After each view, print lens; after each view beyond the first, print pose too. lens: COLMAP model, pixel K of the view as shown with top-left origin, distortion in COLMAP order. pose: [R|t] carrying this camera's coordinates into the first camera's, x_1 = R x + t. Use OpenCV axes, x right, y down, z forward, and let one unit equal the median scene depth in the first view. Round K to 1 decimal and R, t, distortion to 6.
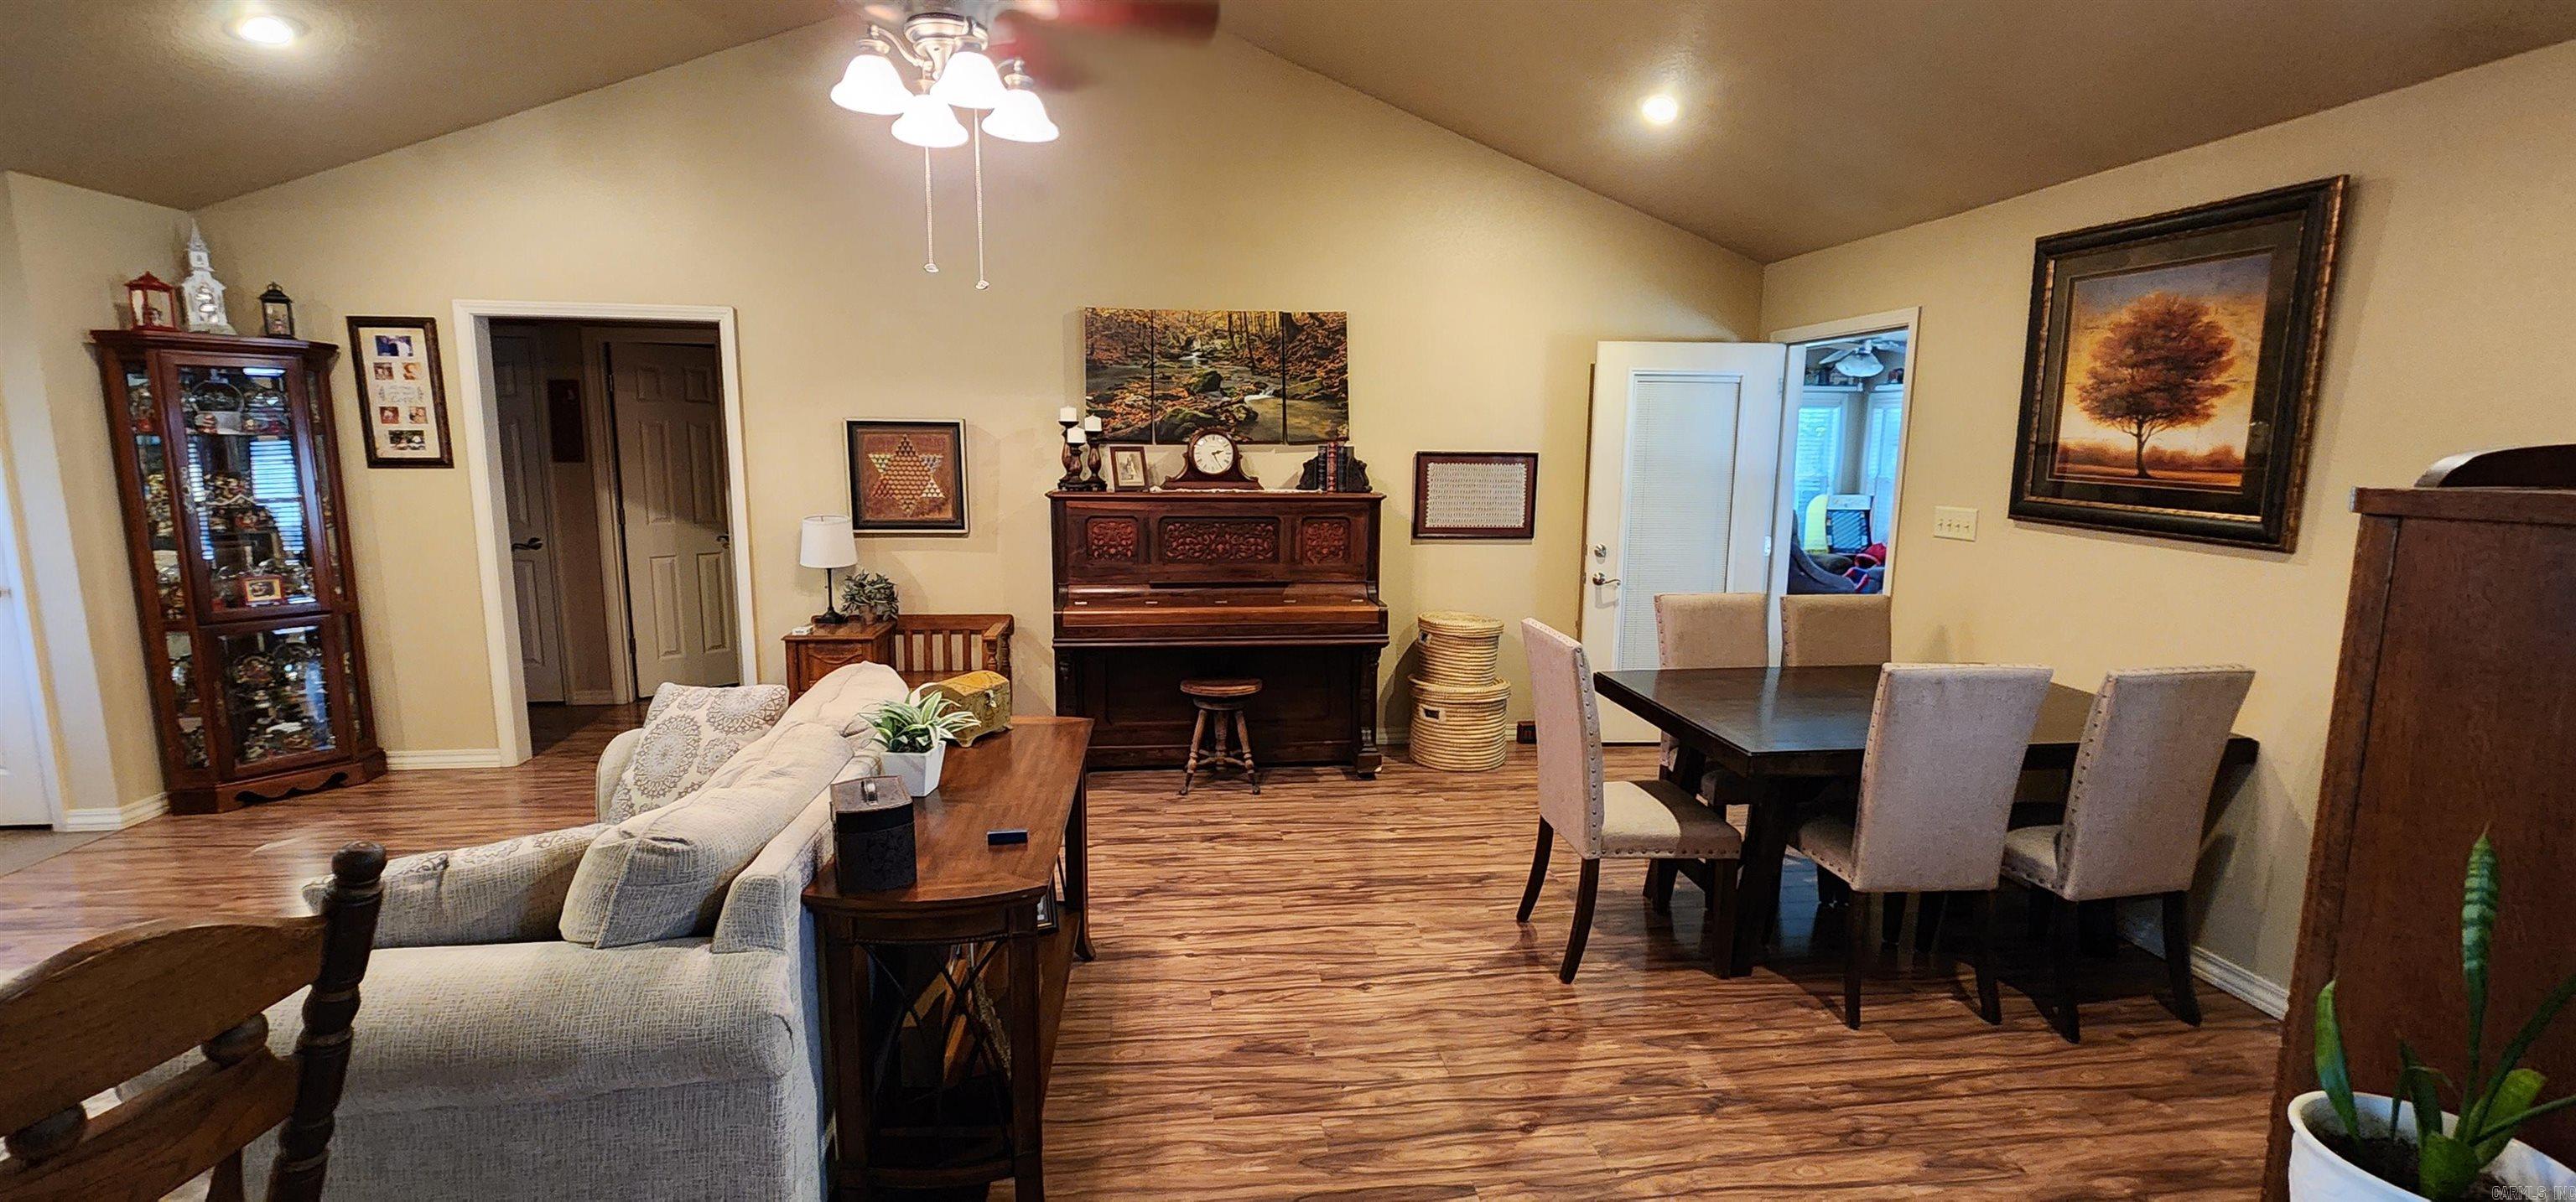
lens RADIAL K [[1054.9, 0, 1303.4], [0, 1054.9, 602.7], [0, 0, 1]] dist [-0.002164, 0.000806]
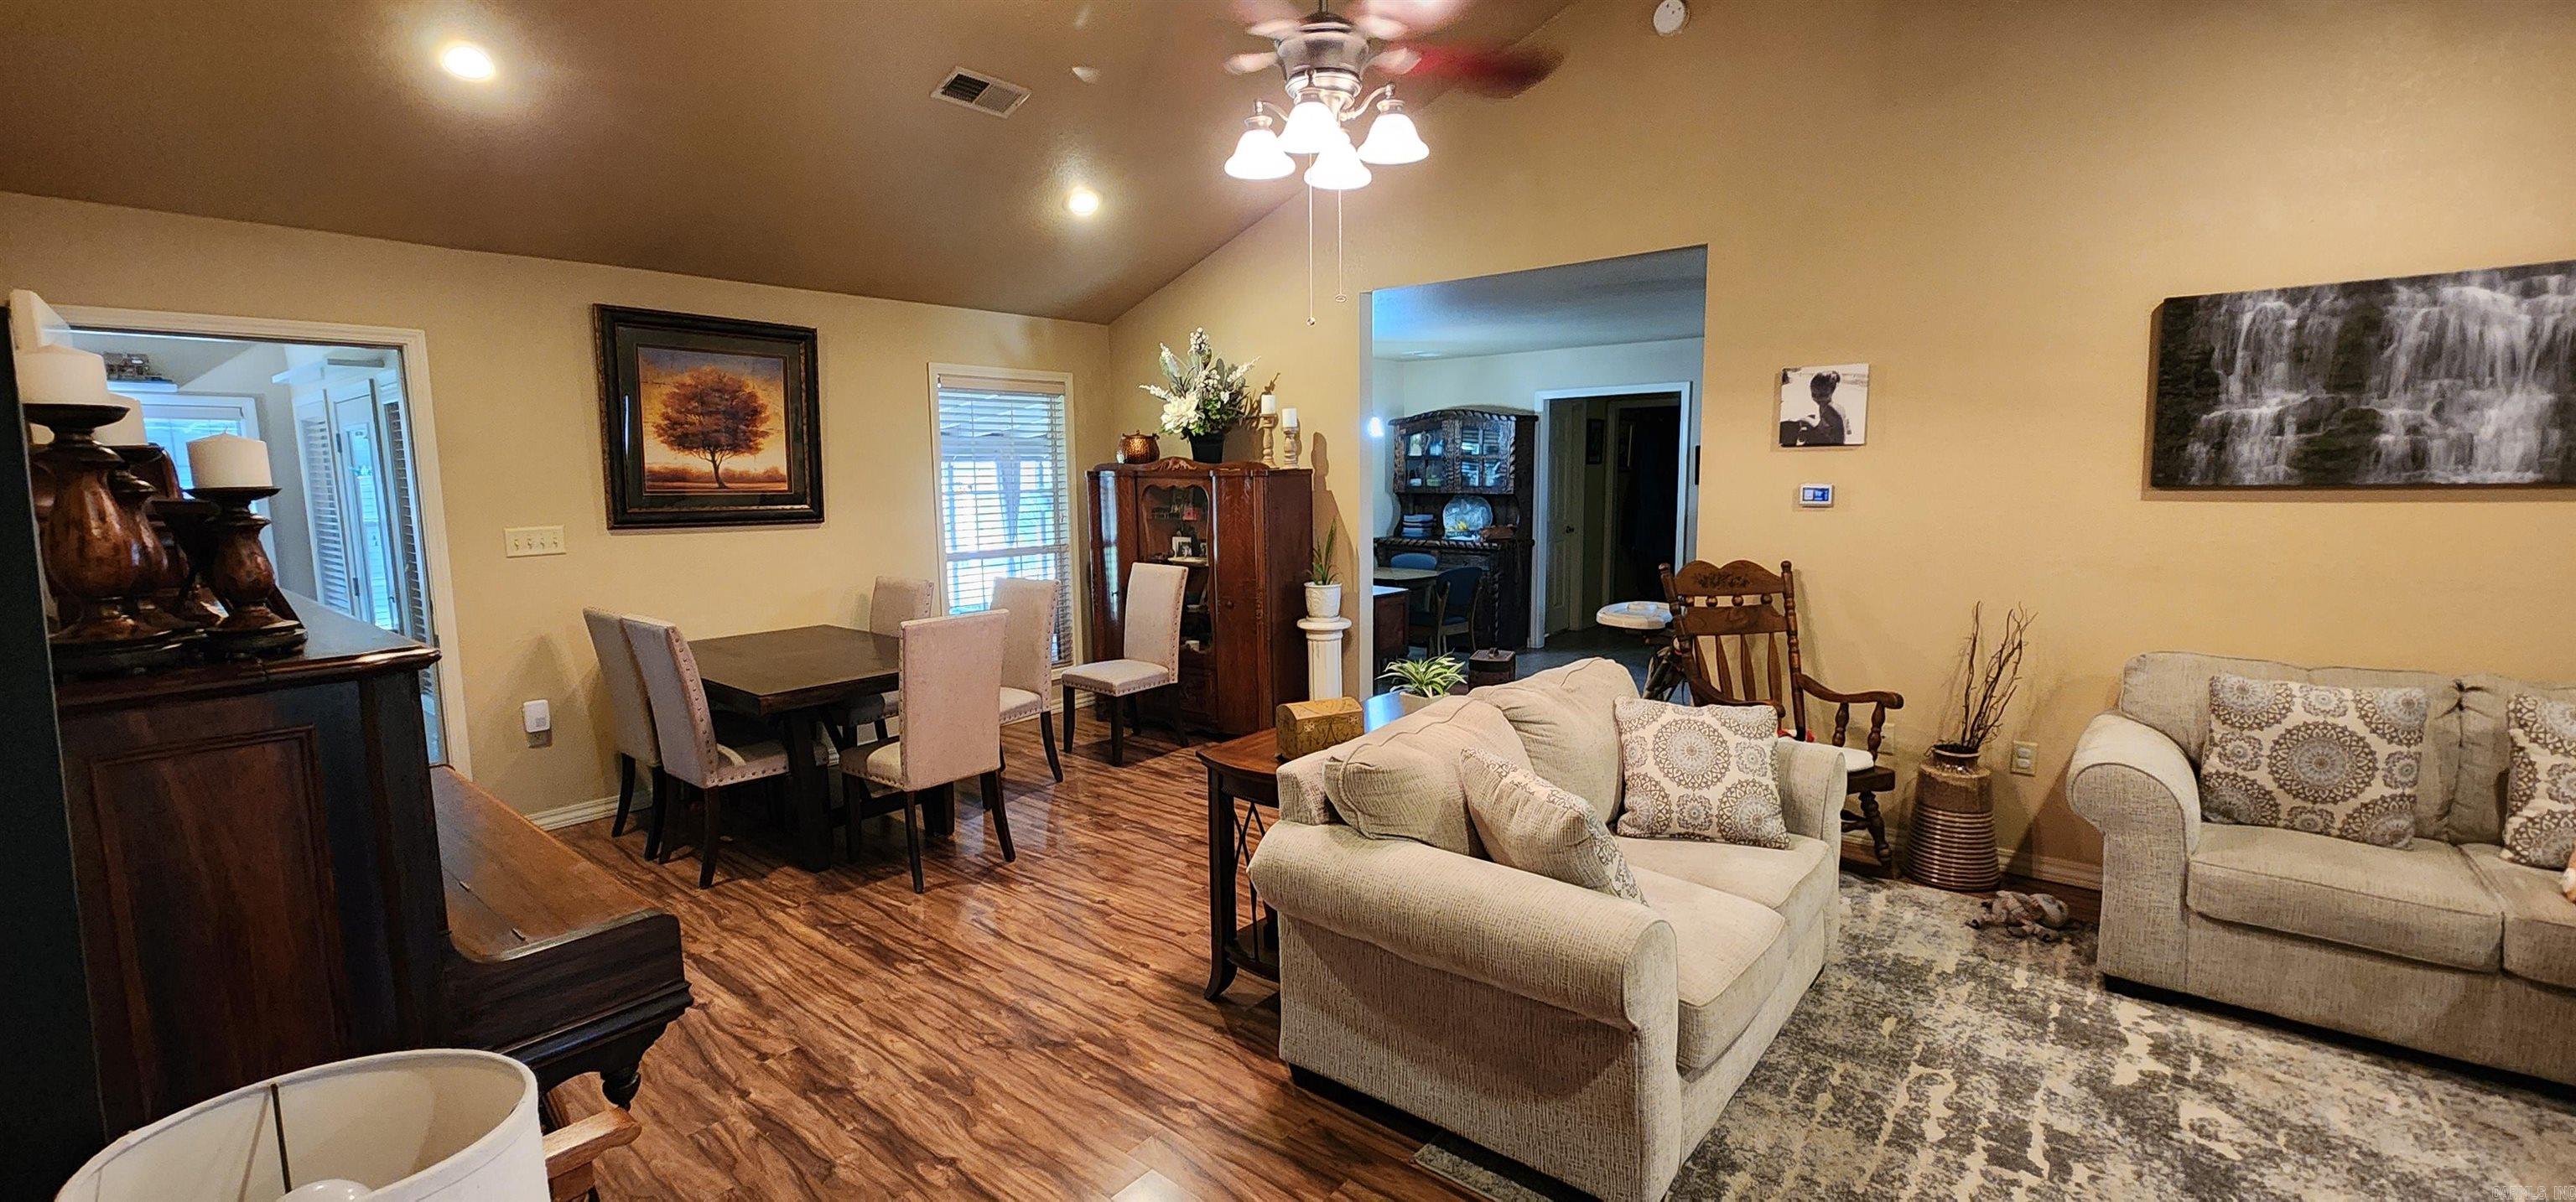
lens RADIAL K [[1054.9, 0, 1294.3], [0, 1054.9, 596.2], [0, 0, 1]] dist [-0.002164, 0.000806]
pose [[-0.680343, -0.089891, 0.727360, -0.910069], [0.117950, 0.966083, 0.229719, -0.226427], [-0.723341, 0.242080, -0.646665, 1.461612]]
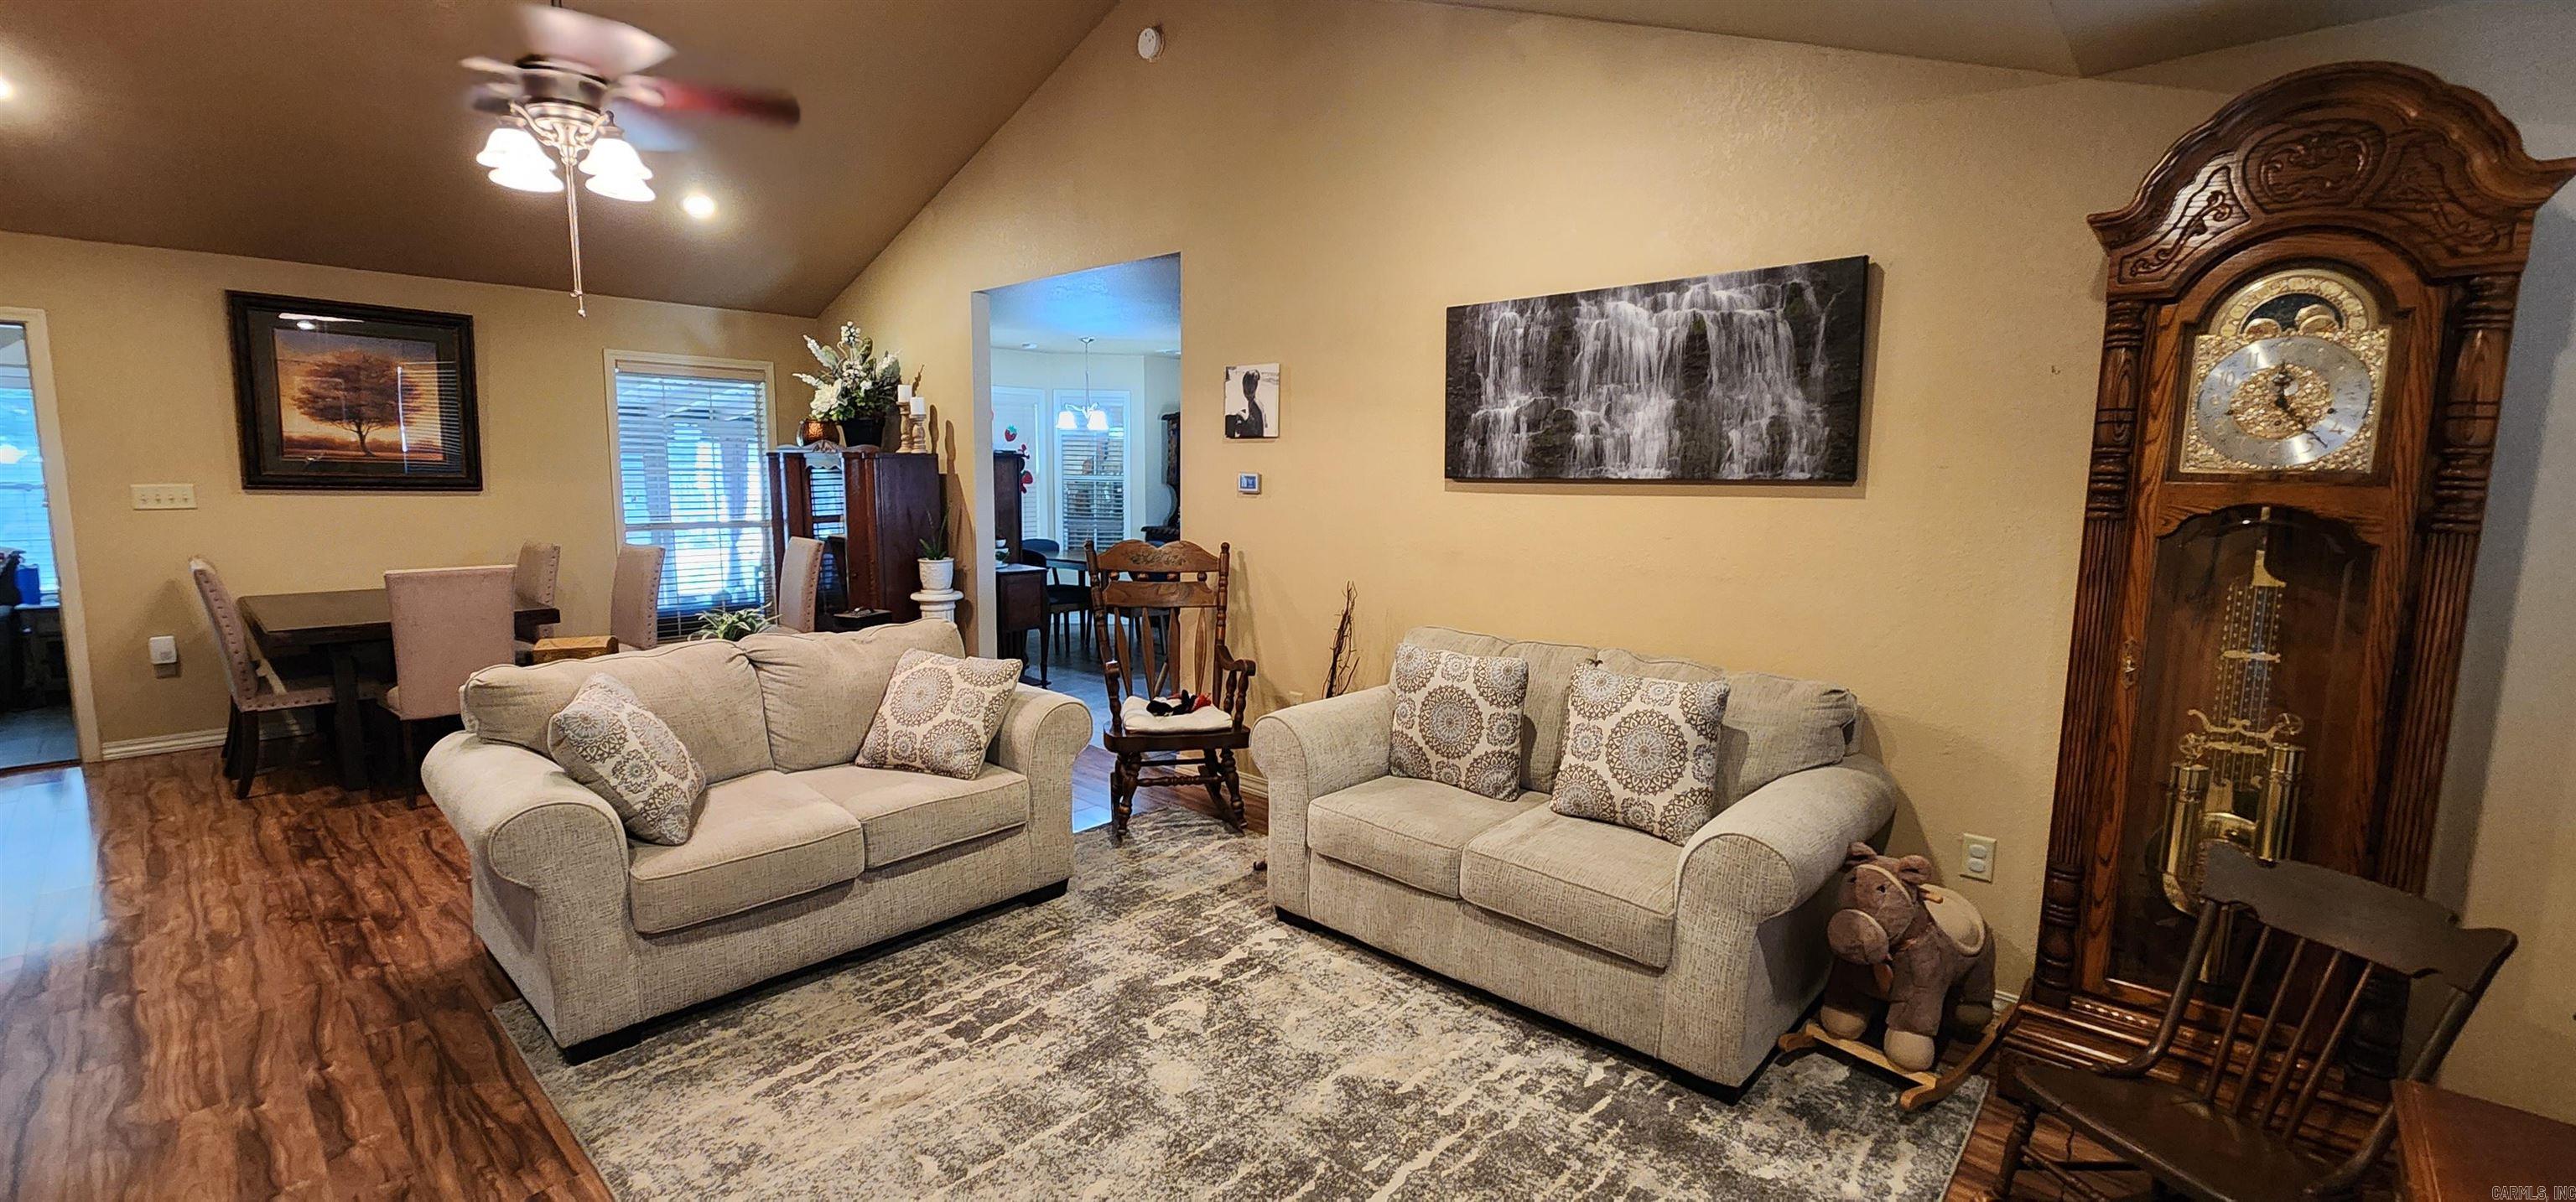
lens RADIAL K [[1054.9, 0, 1294.0], [0, 1054.9, 596.0], [0, 0, 1]] dist [-0.002164, 0.000806]
pose [[-0.644415, -0.109848, 0.756745, -1.524295], [0.099490, 0.969172, 0.225405, -0.139113], [-0.758176, 0.220543, -0.613620, 0.986389]]
